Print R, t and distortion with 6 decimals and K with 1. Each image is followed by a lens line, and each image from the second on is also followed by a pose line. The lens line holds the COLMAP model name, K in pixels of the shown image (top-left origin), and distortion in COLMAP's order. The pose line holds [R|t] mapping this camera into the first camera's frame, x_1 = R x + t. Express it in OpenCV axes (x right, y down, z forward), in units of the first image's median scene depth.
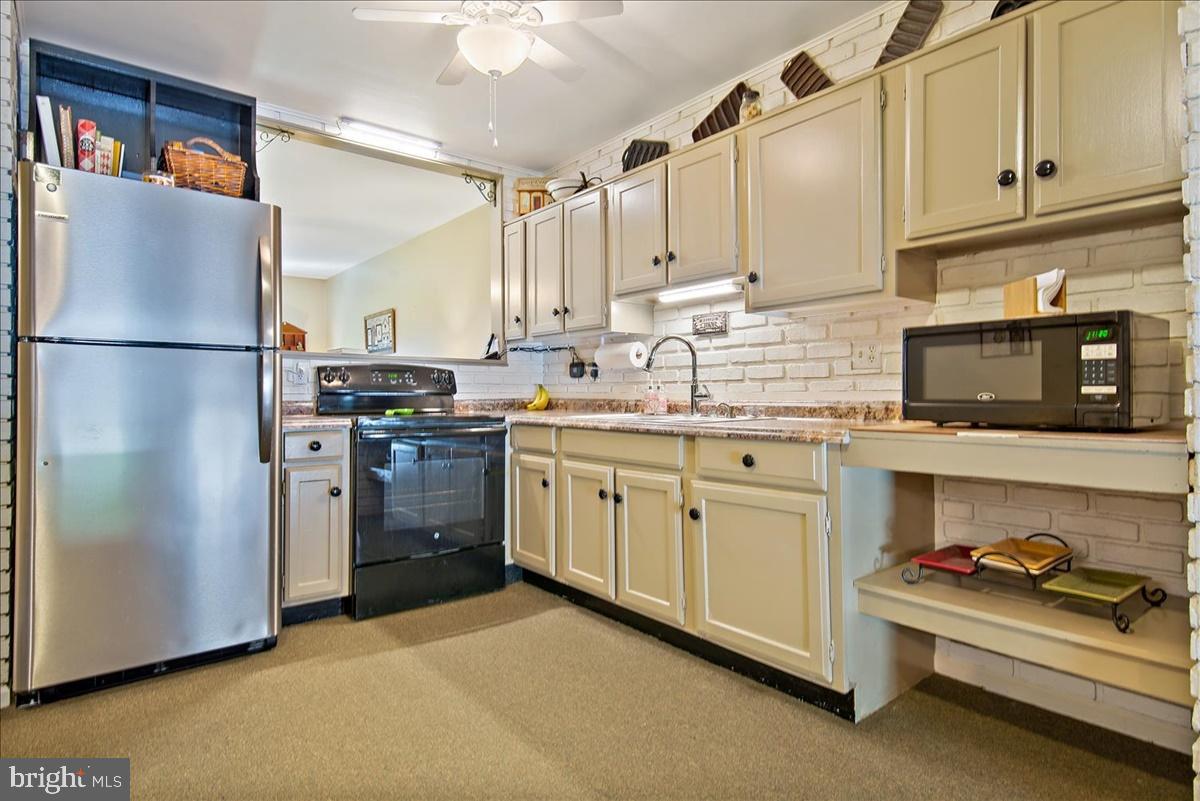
lens RADIAL K [[618.0, 0, 594.8], [0, 618.0, 390.8], [0, 0, 1]] dist [0.001986, 0.000585]
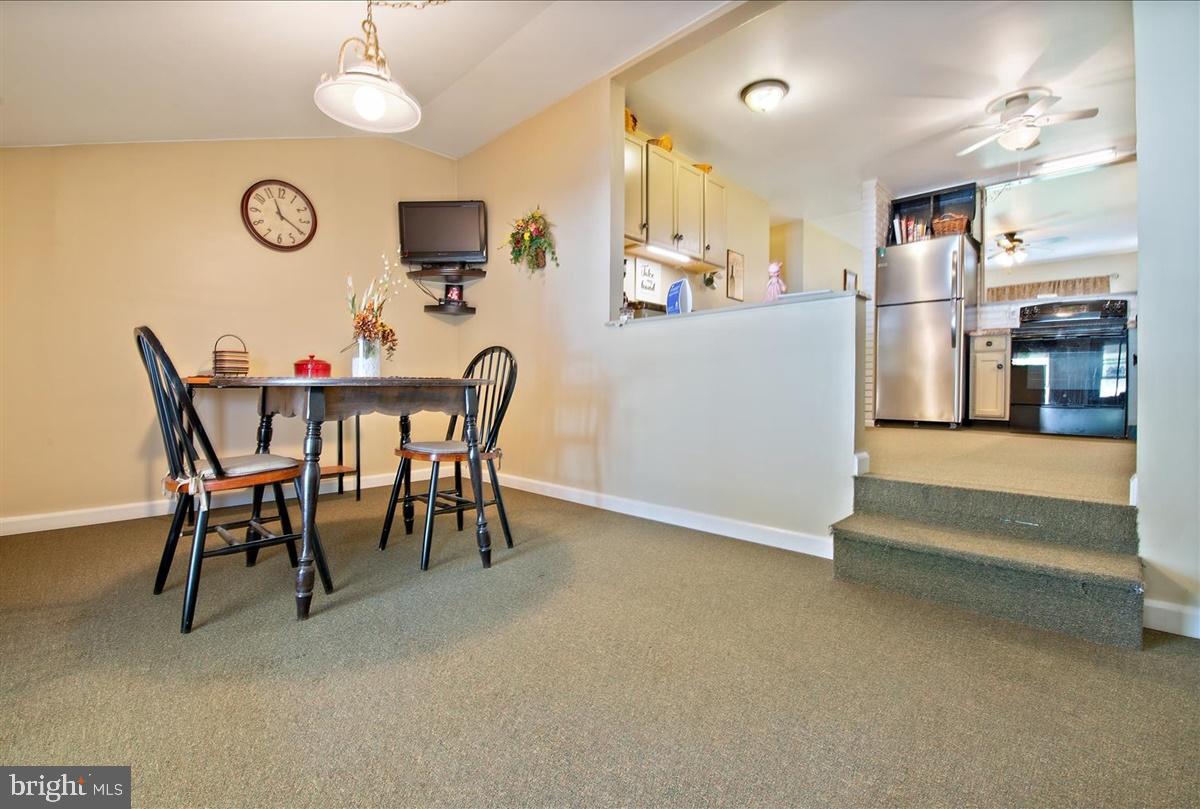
lens RADIAL K [[532.0, 0, 599.3], [0, 532.0, 390.1], [0, 0, 1]] dist [-0.042943, -0.000046]
pose [[0.095385, 0.008730, -0.995402, 1.199715], [0.001612, 0.999959, 0.008925, 0.236945], [0.995439, -0.002456, 0.095367, -0.482592]]
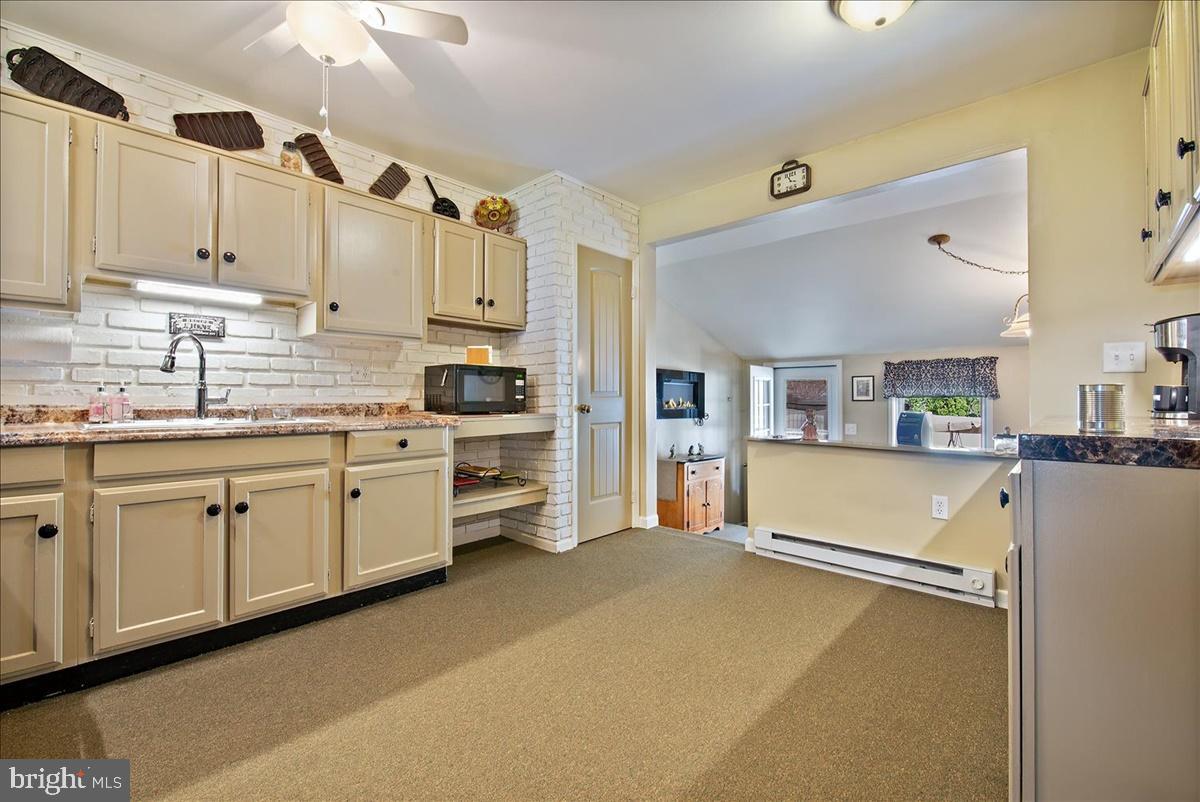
lens RADIAL K [[516.2, 0, 597.3], [0, 516.2, 390.2], [0, 0, 1]] dist [-0.000428, -0.006860]
pose [[-0.148775, 0.018700, 0.988694, -0.805353], [-0.006451, 0.999782, -0.019880, 0.006165], [-0.988850, -0.009336, -0.148622, 0.565535]]
